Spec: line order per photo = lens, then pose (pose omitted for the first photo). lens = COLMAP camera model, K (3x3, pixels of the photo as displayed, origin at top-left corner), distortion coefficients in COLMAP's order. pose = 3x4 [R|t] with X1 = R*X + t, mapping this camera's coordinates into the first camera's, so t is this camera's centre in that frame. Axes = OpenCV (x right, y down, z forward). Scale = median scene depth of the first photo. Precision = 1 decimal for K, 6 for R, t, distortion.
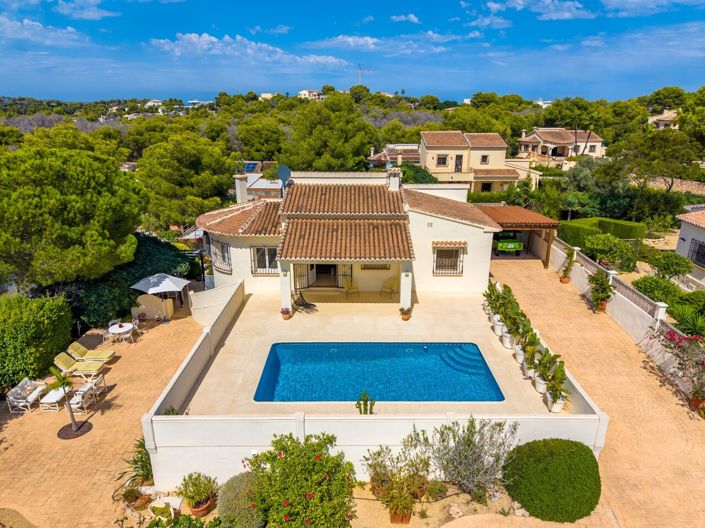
lens RADIAL K [[473.4, 0, 352.5], [0, 473.4, 264.0], [0, 0, 1]] dist [0.030430, -0.031647]
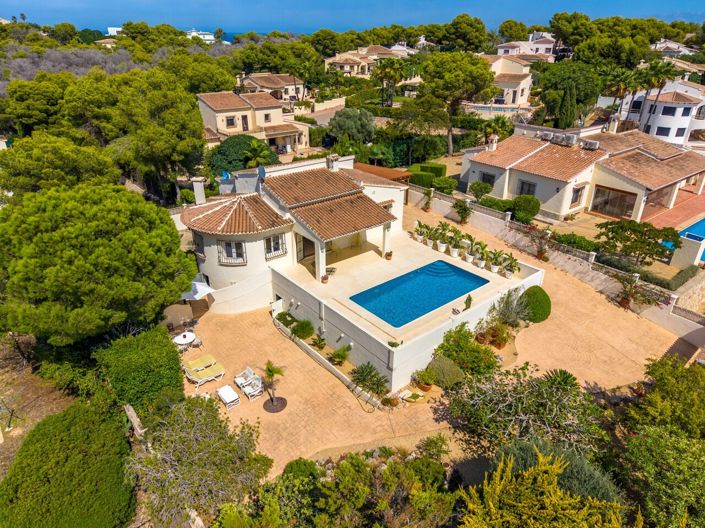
lens RADIAL K [[473.4, 0, 352.5], [0, 473.4, 264.0], [0, 0, 1]] dist [0.030430, -0.031647]
pose [[0.767064, -0.277384, 0.578507, -0.779160], [0.194600, 0.959818, 0.202188, -0.177908], [-0.611345, -0.042513, 0.790221, -0.103827]]
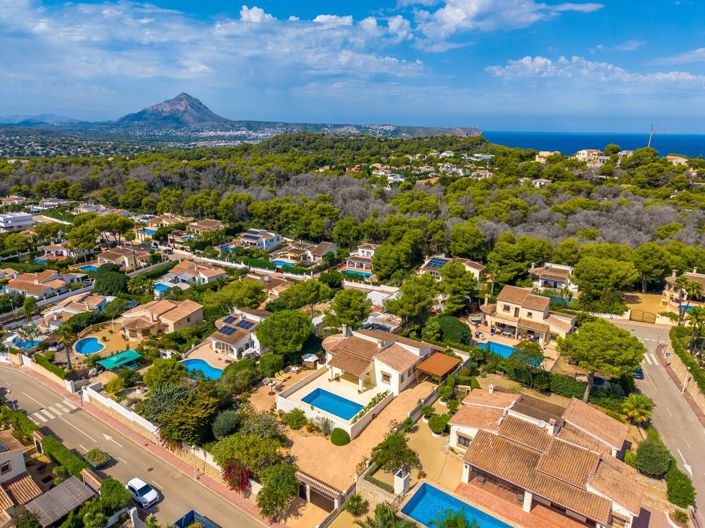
lens RADIAL K [[473.4, 0, 352.5], [0, 473.4, 264.0], [0, 0, 1]] dist [0.030430, -0.031647]
pose [[0.814385, 0.168470, -0.555333, 1.567668], [-0.192526, 0.981172, 0.015320, -0.716353], [0.547458, 0.094439, 0.831487, -1.619557]]
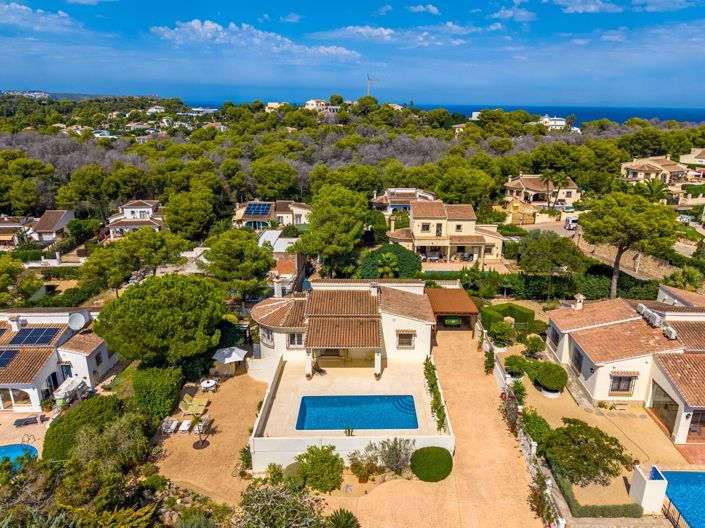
lens RADIAL K [[503.5, 0, 373.4], [0, 503.5, 261.7], [0, 0, 1]] dist [0.037658, -0.035484]
pose [[0.999738, 0.002090, 0.022806, 0.049977], [-0.001759, 0.999893, -0.014502, -0.267631], [-0.022834, 0.014458, 0.999635, -0.793484]]
